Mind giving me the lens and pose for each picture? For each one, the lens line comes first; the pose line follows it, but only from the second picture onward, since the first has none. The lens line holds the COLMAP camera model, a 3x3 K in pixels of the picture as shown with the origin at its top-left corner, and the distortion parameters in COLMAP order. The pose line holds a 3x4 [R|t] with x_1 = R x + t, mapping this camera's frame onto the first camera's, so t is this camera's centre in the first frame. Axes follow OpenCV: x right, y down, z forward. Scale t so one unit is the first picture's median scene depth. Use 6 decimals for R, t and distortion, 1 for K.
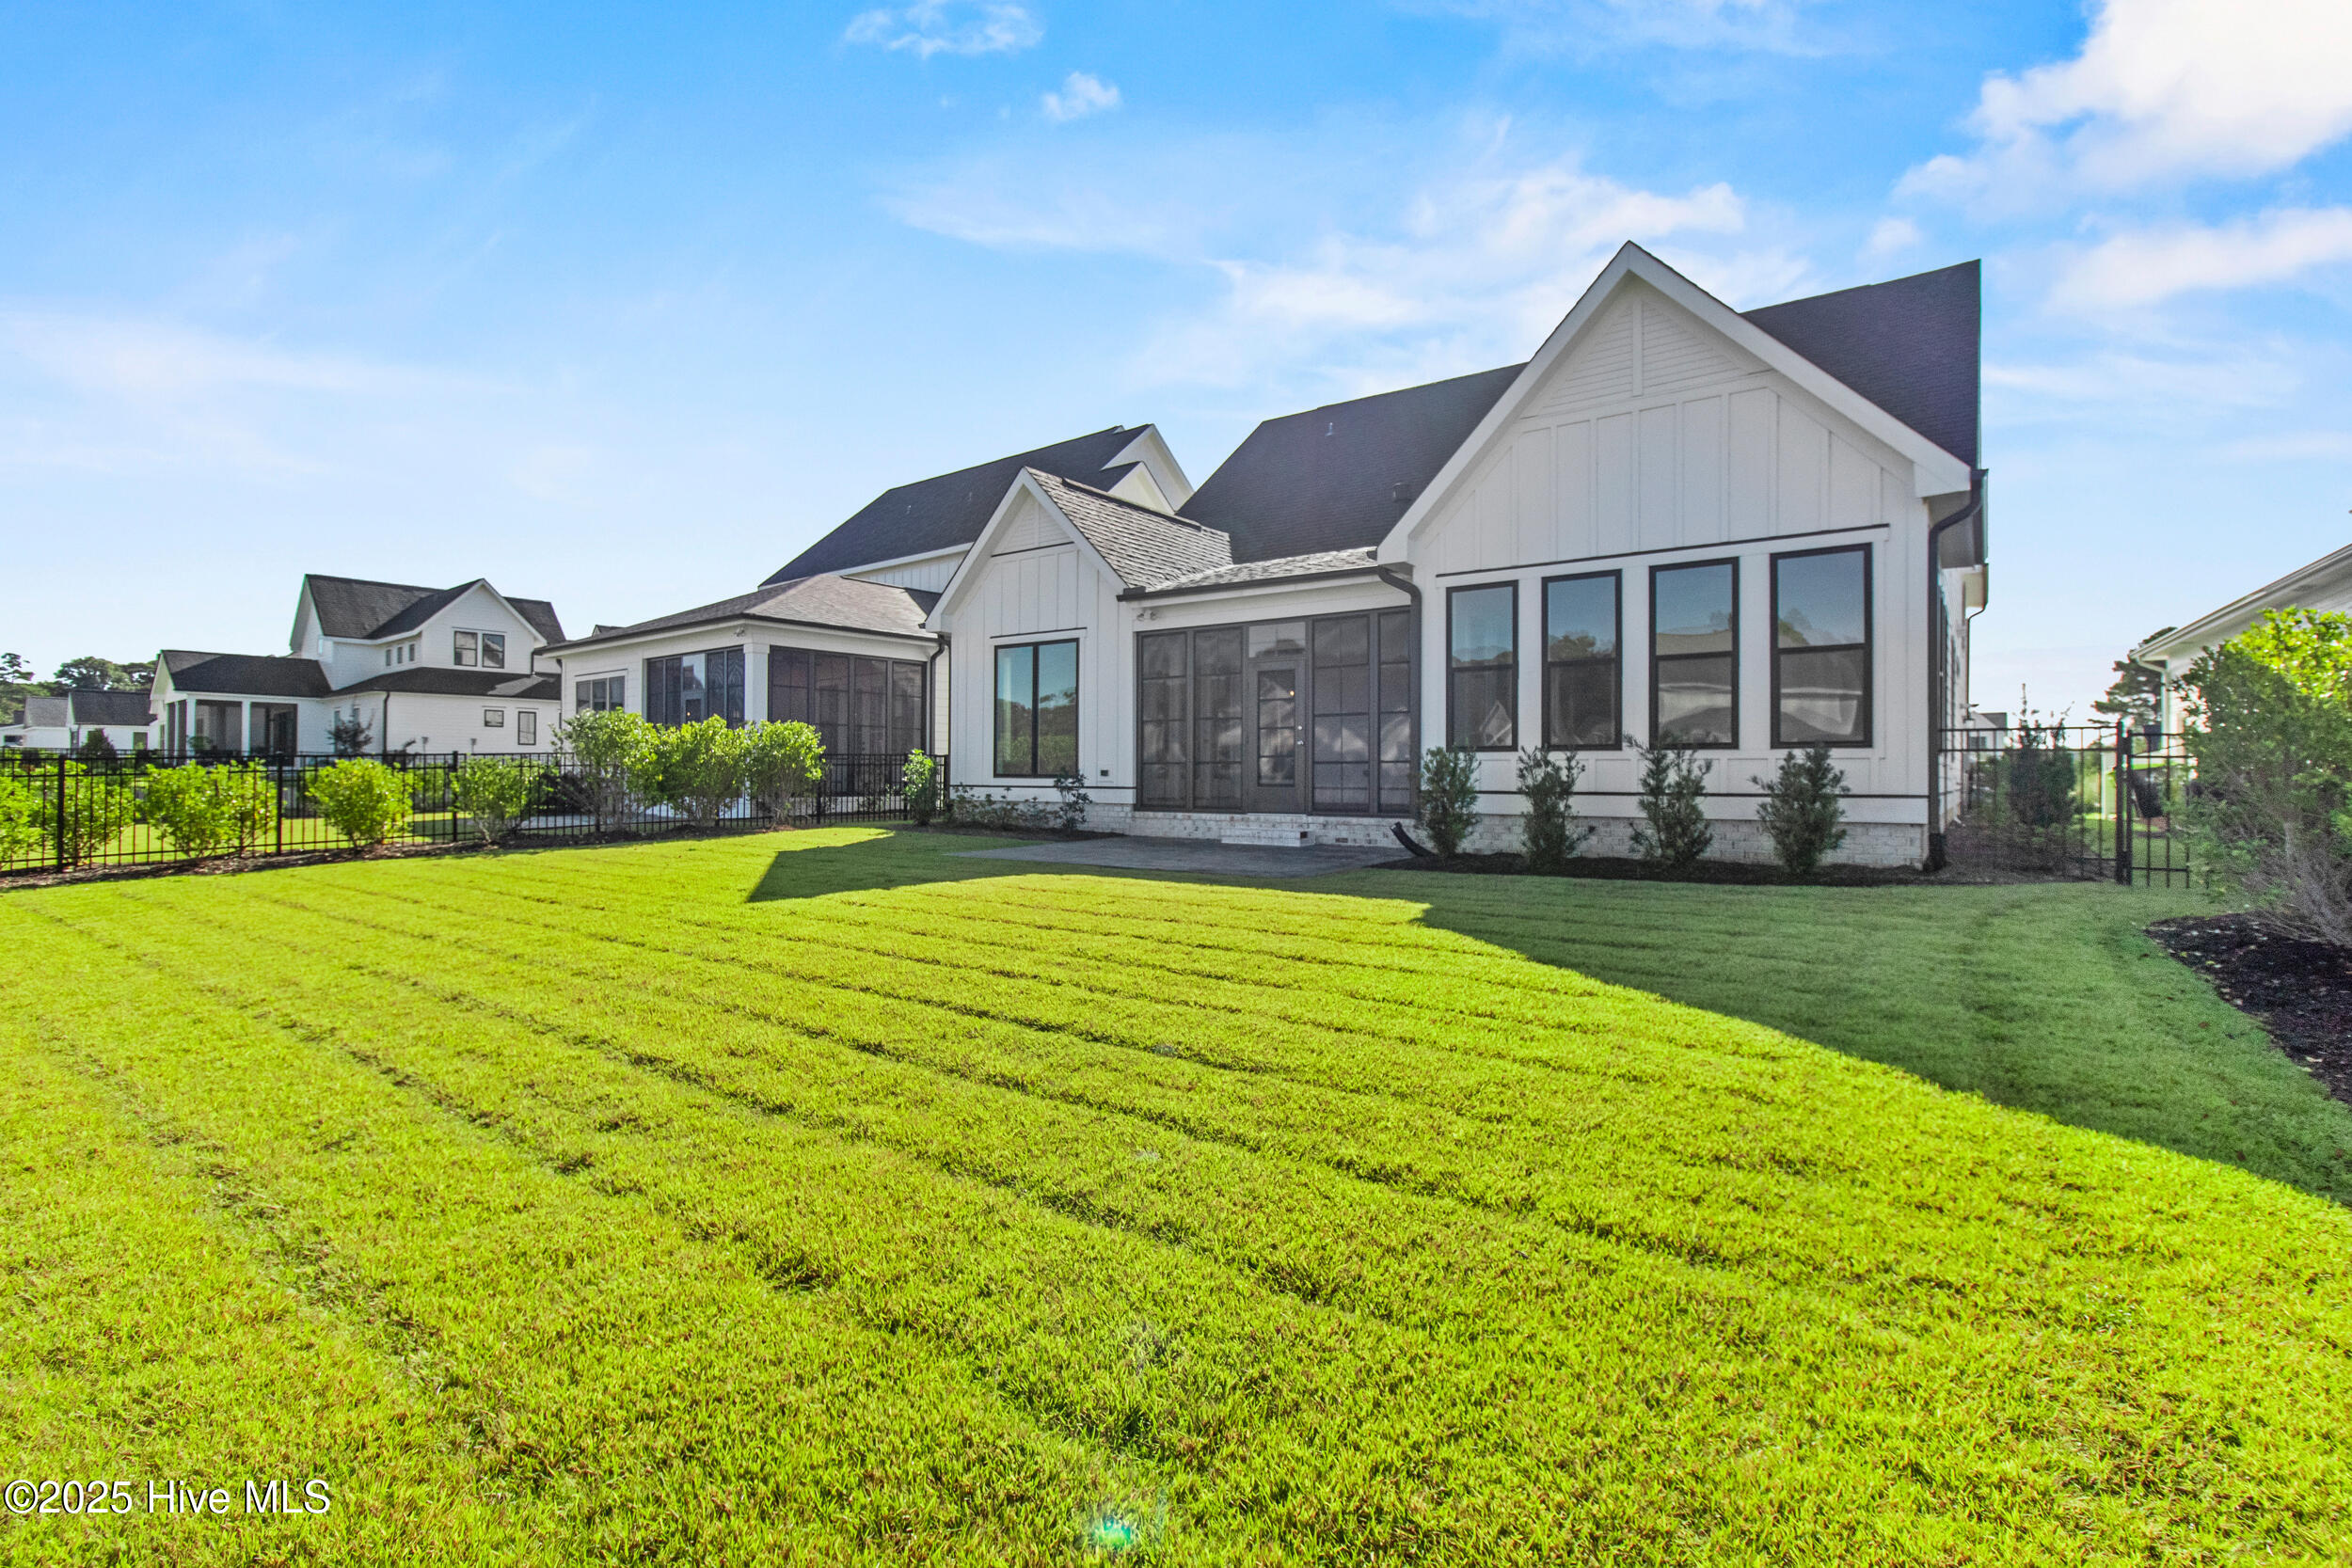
lens RADIAL K [[1074.4, 0, 1178.9], [0, 1074.4, 780.8], [0, 0, 1]] dist [0.000321, 0.000156]
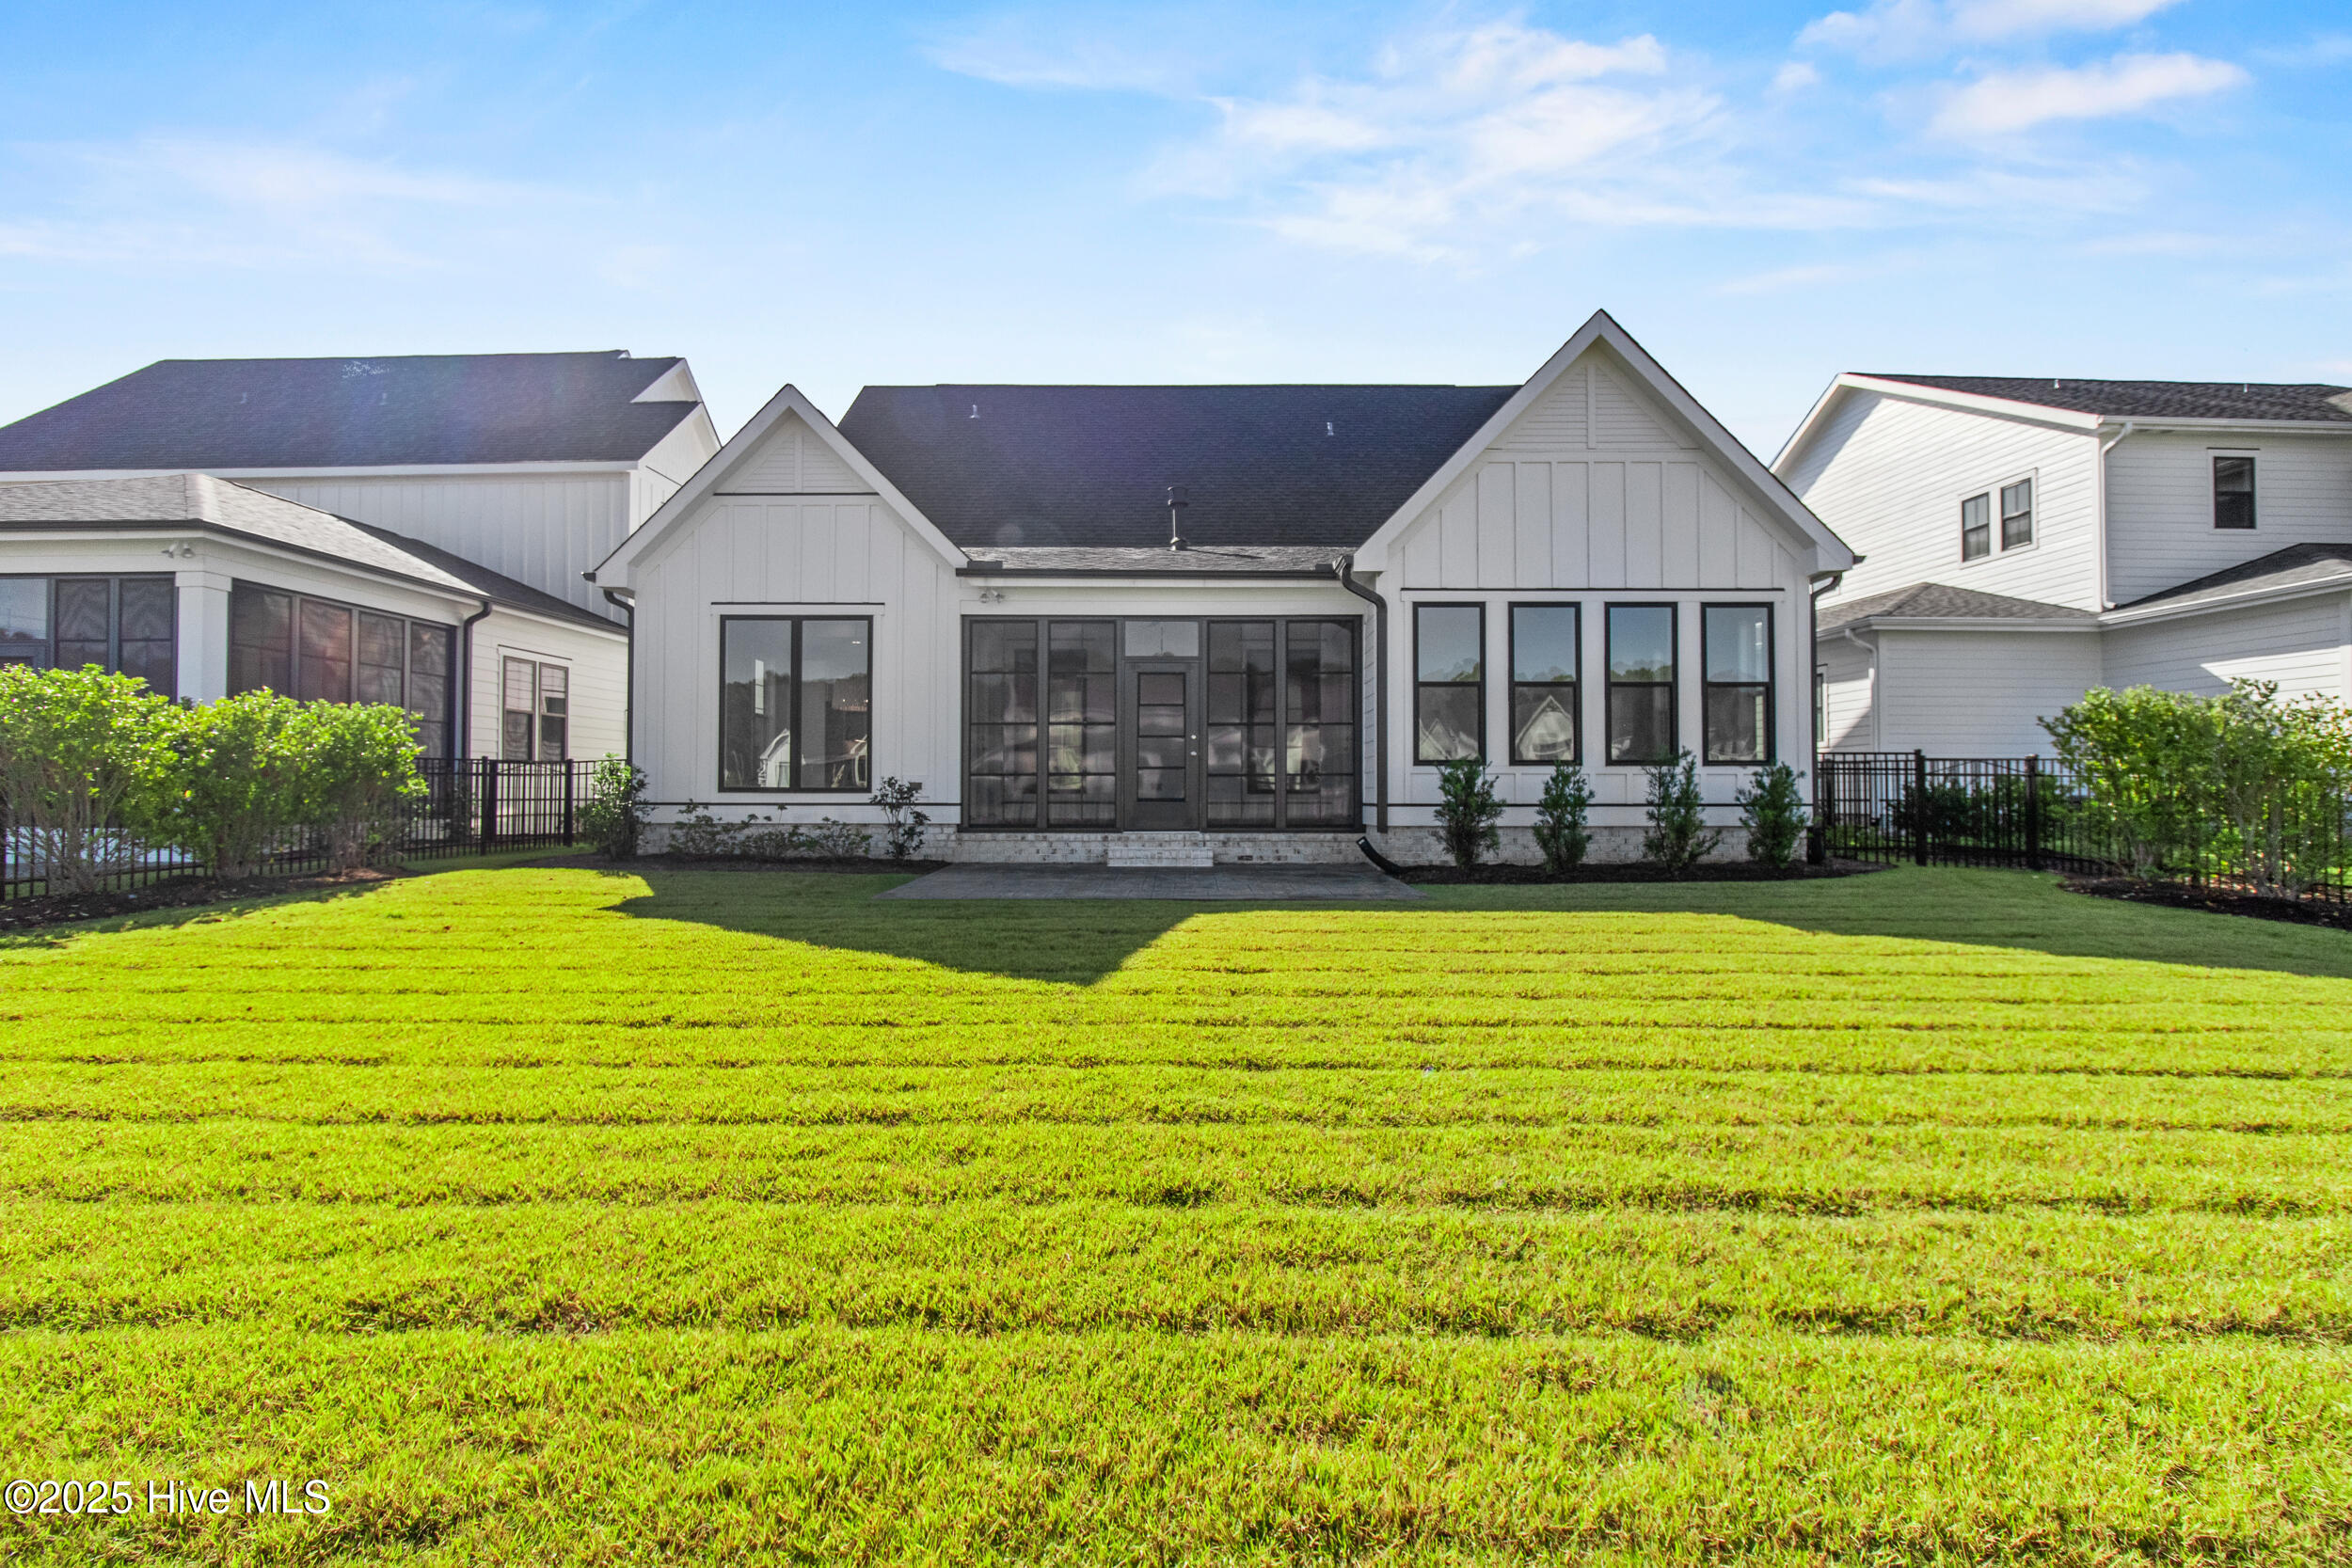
lens RADIAL K [[1097.1, 0, 1168.4], [0, 1097.1, 776.1], [0, 0, 1]] dist [0.000747, 0.001336]
pose [[0.813228, 0.007773, 0.581893, -0.482642], [0.003258, 0.999834, -0.017910, 0.000604], [-0.581936, 0.016460, 0.813068, 0.273178]]
